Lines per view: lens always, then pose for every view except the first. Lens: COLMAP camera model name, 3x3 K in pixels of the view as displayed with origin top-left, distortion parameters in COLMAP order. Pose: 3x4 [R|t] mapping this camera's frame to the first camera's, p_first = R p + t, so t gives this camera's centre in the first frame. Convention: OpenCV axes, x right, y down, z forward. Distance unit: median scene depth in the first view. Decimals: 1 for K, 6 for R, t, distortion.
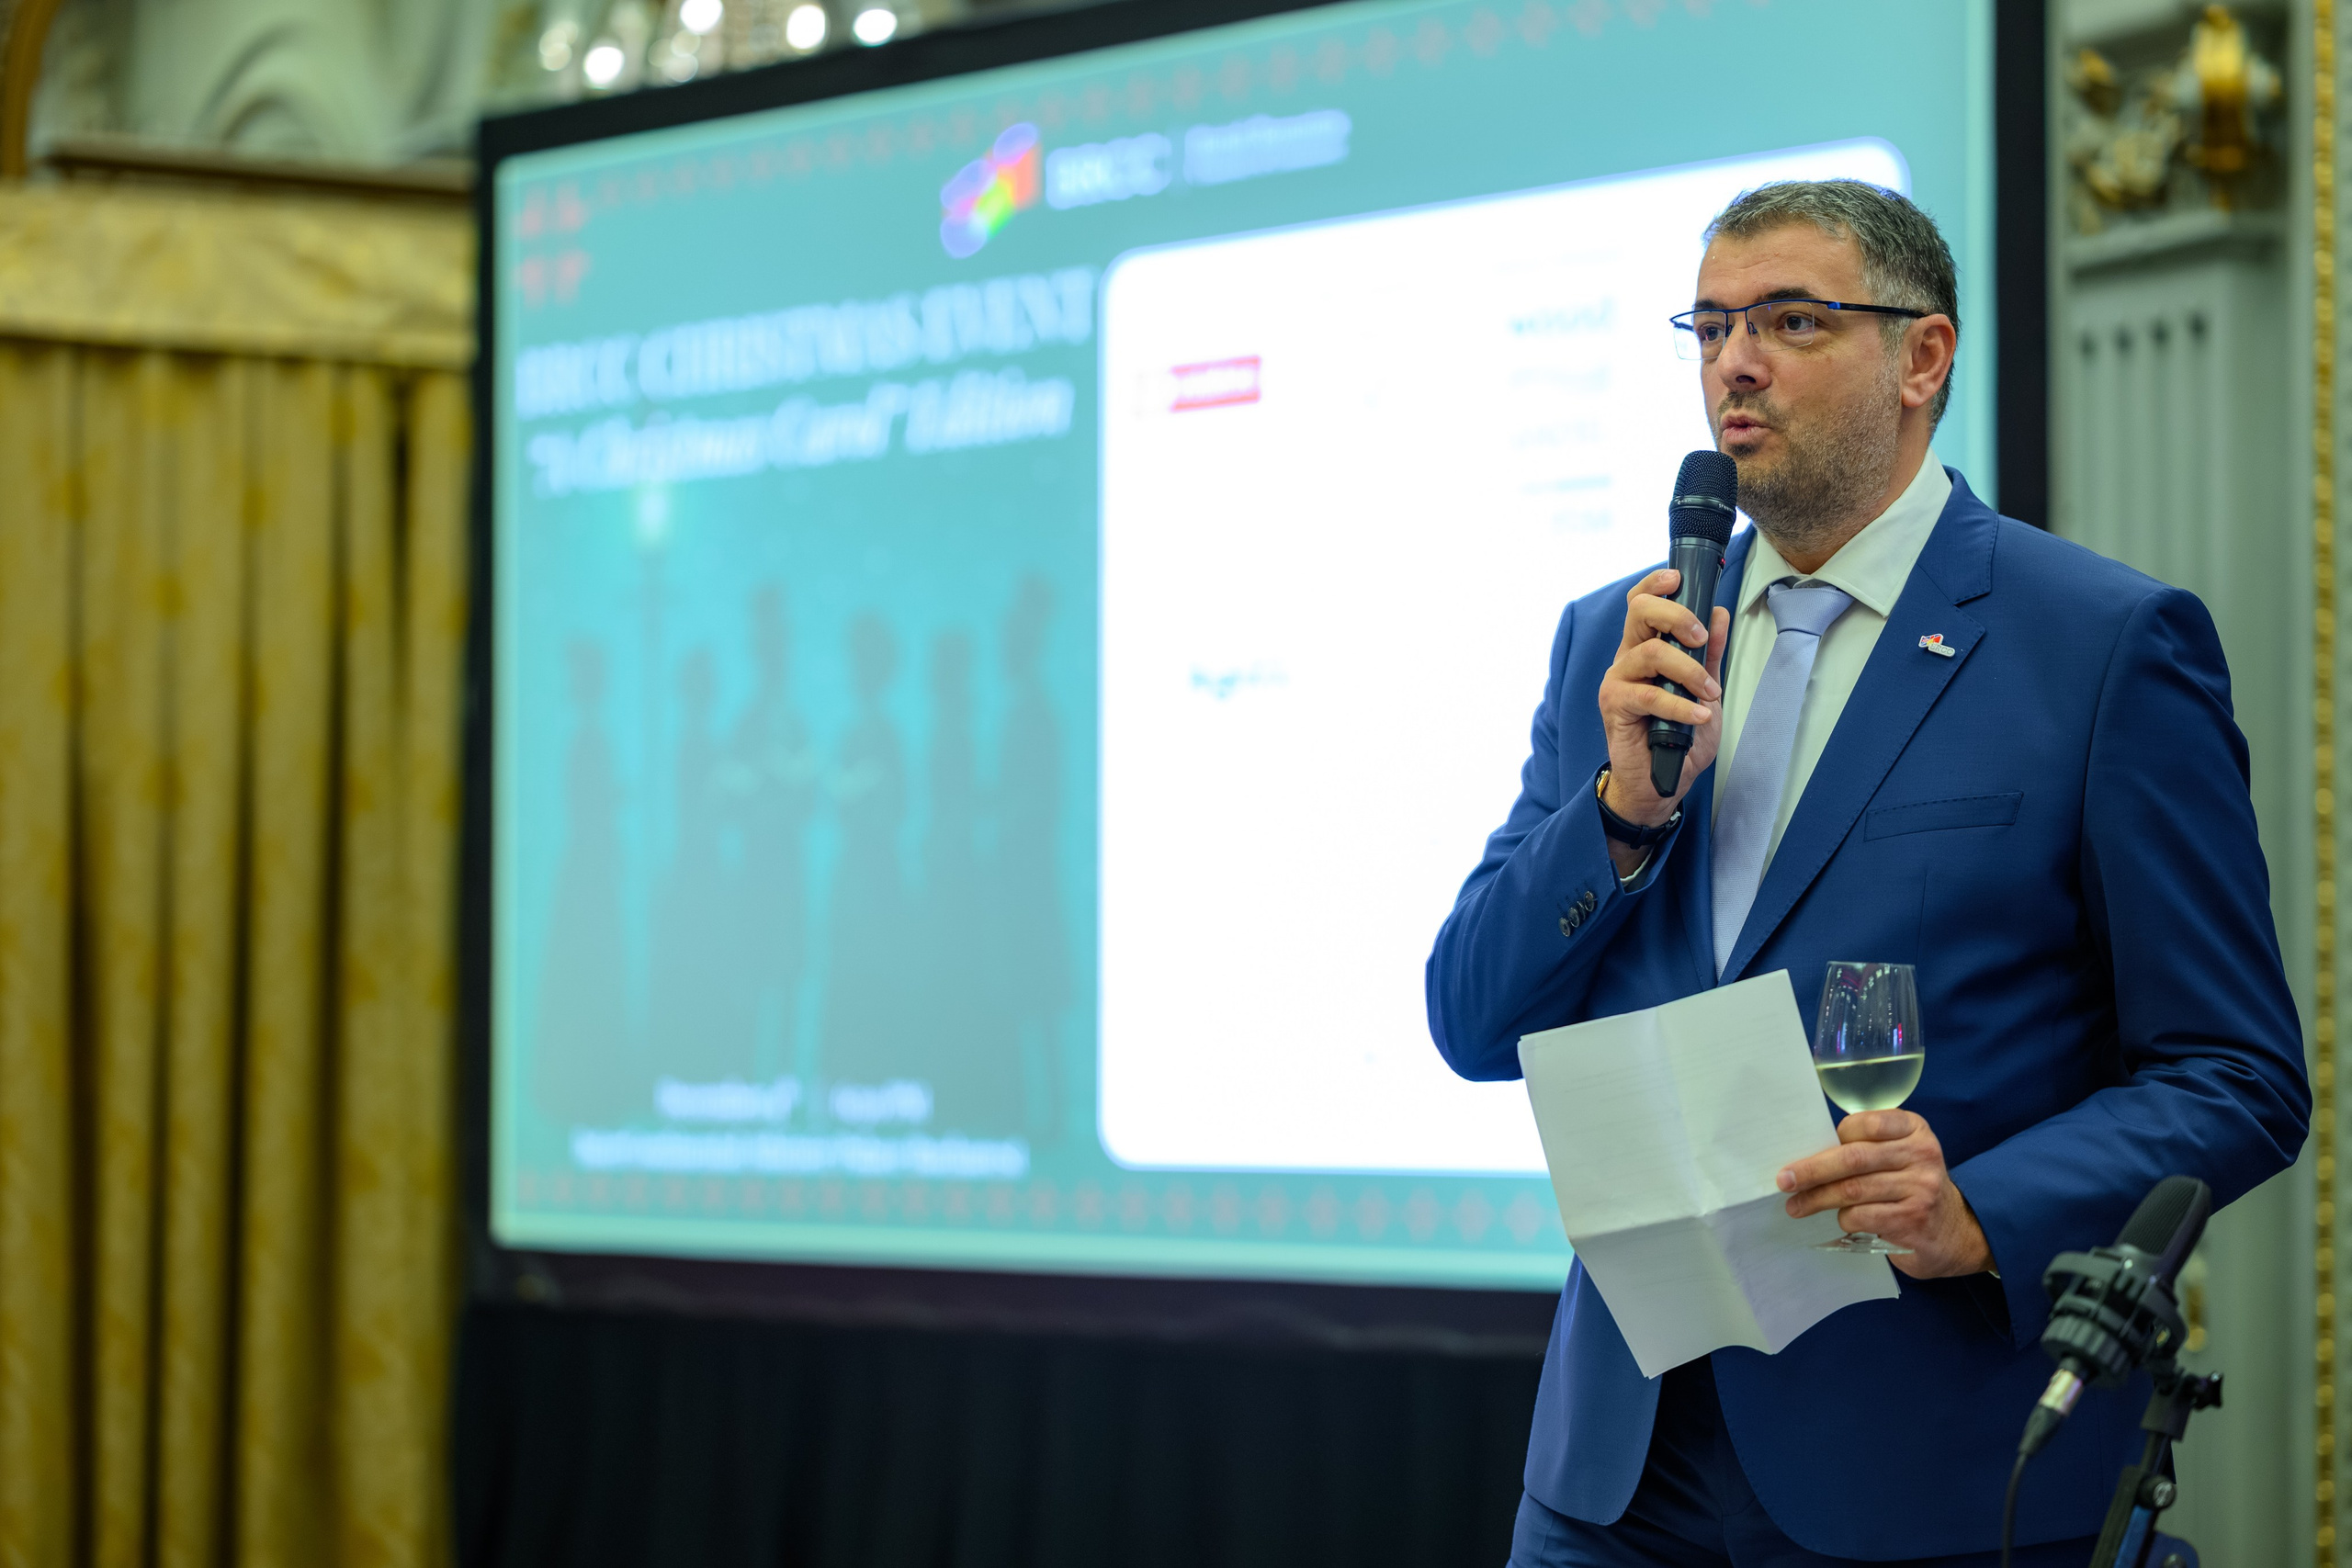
lens RADIAL K [[6422.2, 0, 1177.5], [0, 6422.2, 793.5], [0, 0, 1]] dist [0.023174, 0.000000]
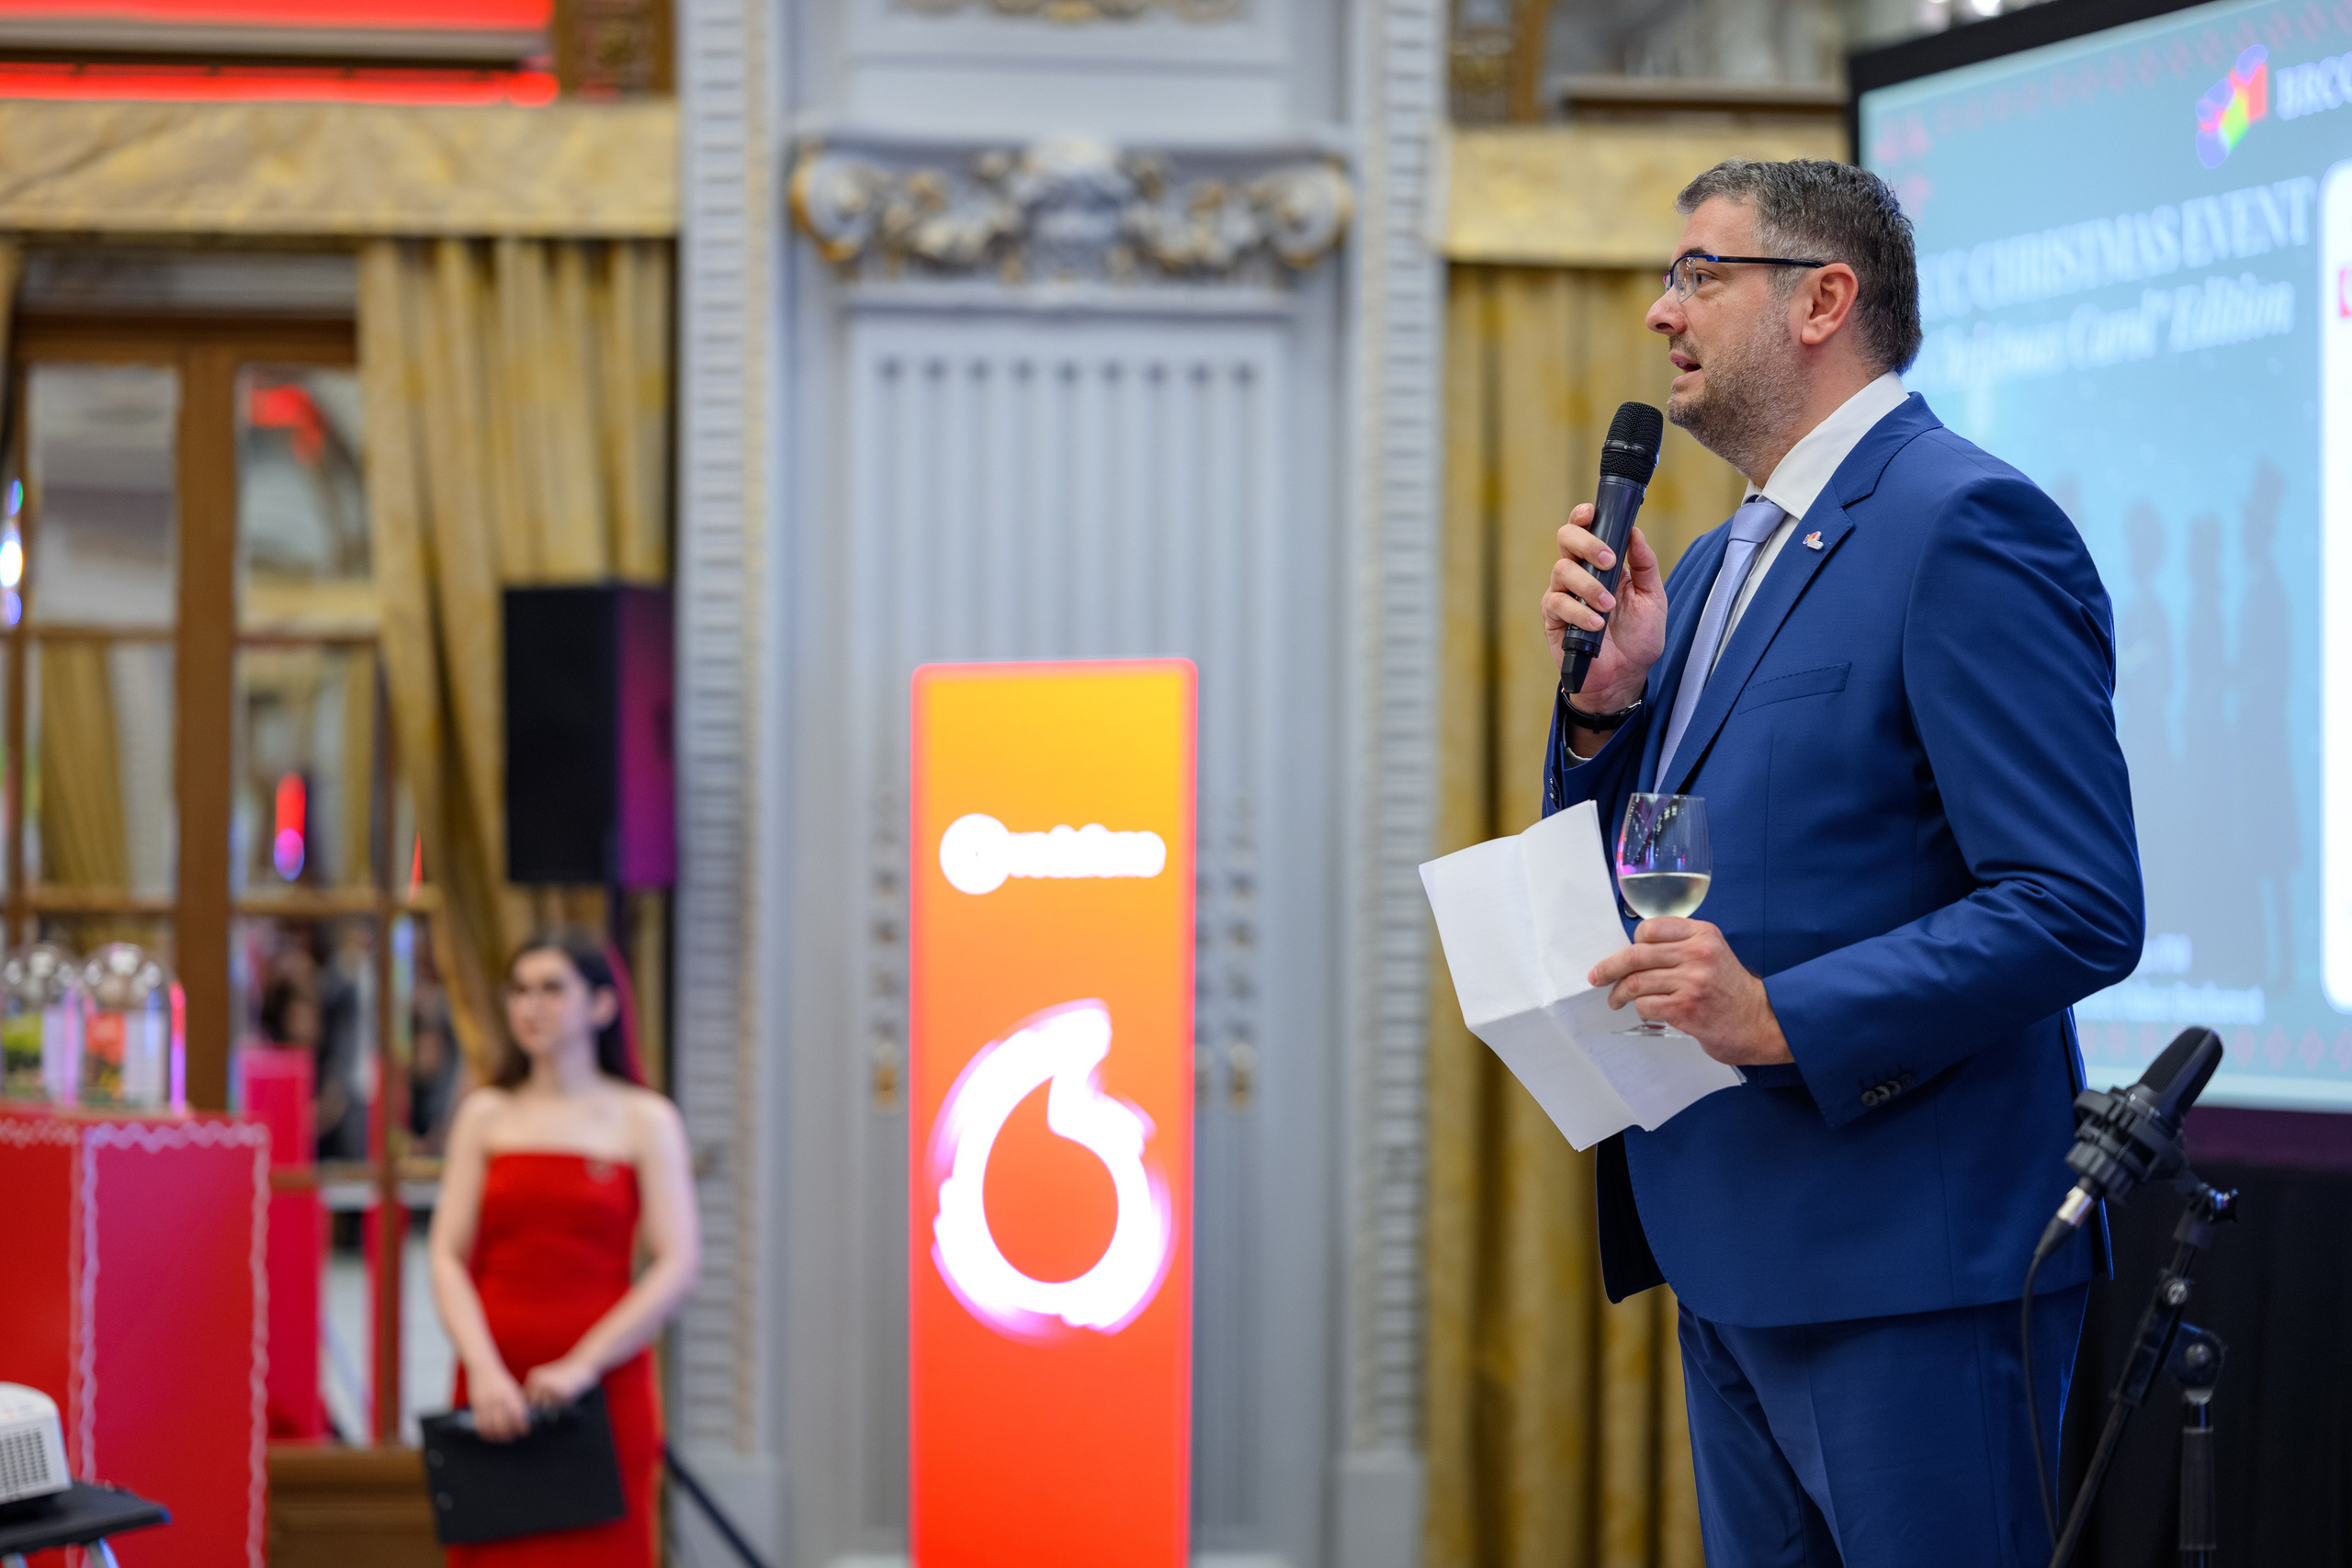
lens RADIAL K [[6422.2, 0, 1175.2], [0, 6422.2, 776.6], [0, 0, 1]] dist [0.023174, 0.000000]
pose [[0.936769, -0.004344, -0.349922, 0.423406], [0.009812, 0.999856, 0.013855, 0.003705], [0.349812, -0.016412, 0.936676, -0.171837]]
